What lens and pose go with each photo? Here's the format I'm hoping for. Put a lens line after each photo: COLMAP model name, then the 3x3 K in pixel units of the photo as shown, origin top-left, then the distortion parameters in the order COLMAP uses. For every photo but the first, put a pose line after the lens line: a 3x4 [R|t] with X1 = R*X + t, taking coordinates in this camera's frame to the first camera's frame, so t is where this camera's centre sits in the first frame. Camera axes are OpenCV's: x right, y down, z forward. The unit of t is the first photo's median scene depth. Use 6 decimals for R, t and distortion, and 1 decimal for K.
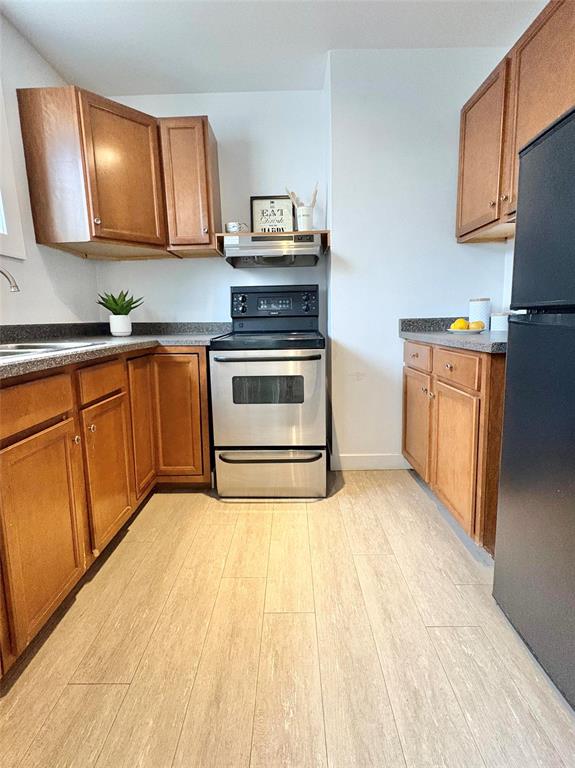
lens RADIAL K [[343.0, 0, 285.9], [0, 343.0, 359.1], [0, 0, 1]] dist [-0.001751, -0.000452]
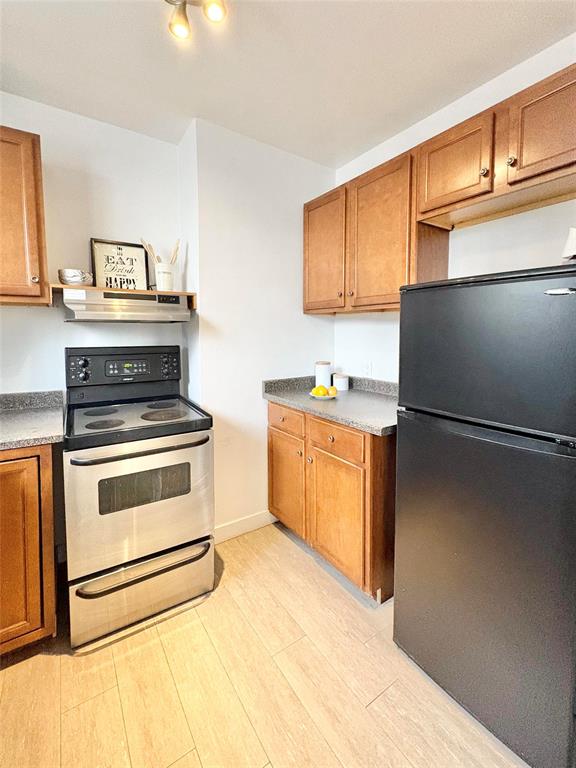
lens RADIAL K [[338.9, 0, 290.0], [0, 338.9, 348.2], [0, 0, 1]] dist [-0.001085, -0.000009]
pose [[0.820697, -0.005380, 0.571338, -0.224474], [0.049953, 0.996802, -0.062369, -0.168861], [-0.569176, 0.079727, 0.818342, 0.097995]]
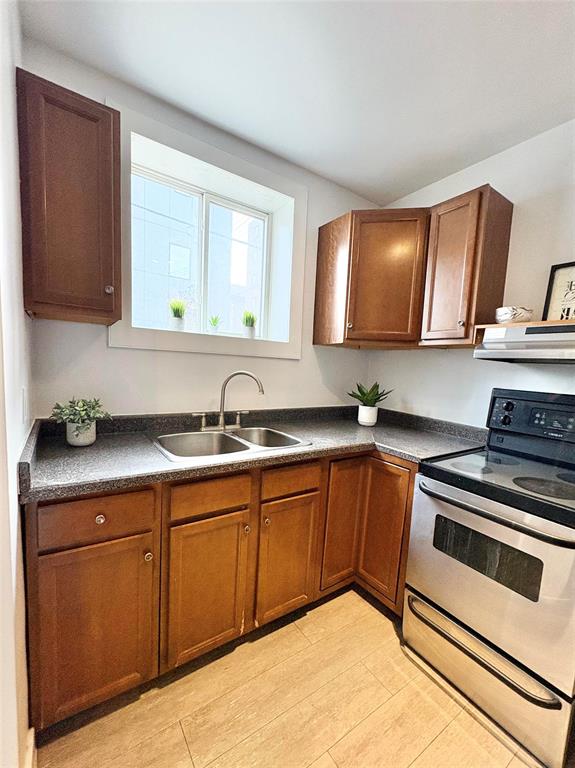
lens RADIAL K [[323.7, 0, 287.5], [0, 323.7, 397.0], [0, 0, 1]] dist [-0.002431, 0.000254]
pose [[0.573277, 0.133622, -0.808393, 0.205751], [-0.161987, 0.985623, 0.048043, -0.186343], [0.803190, 0.103407, 0.586679, 0.239975]]
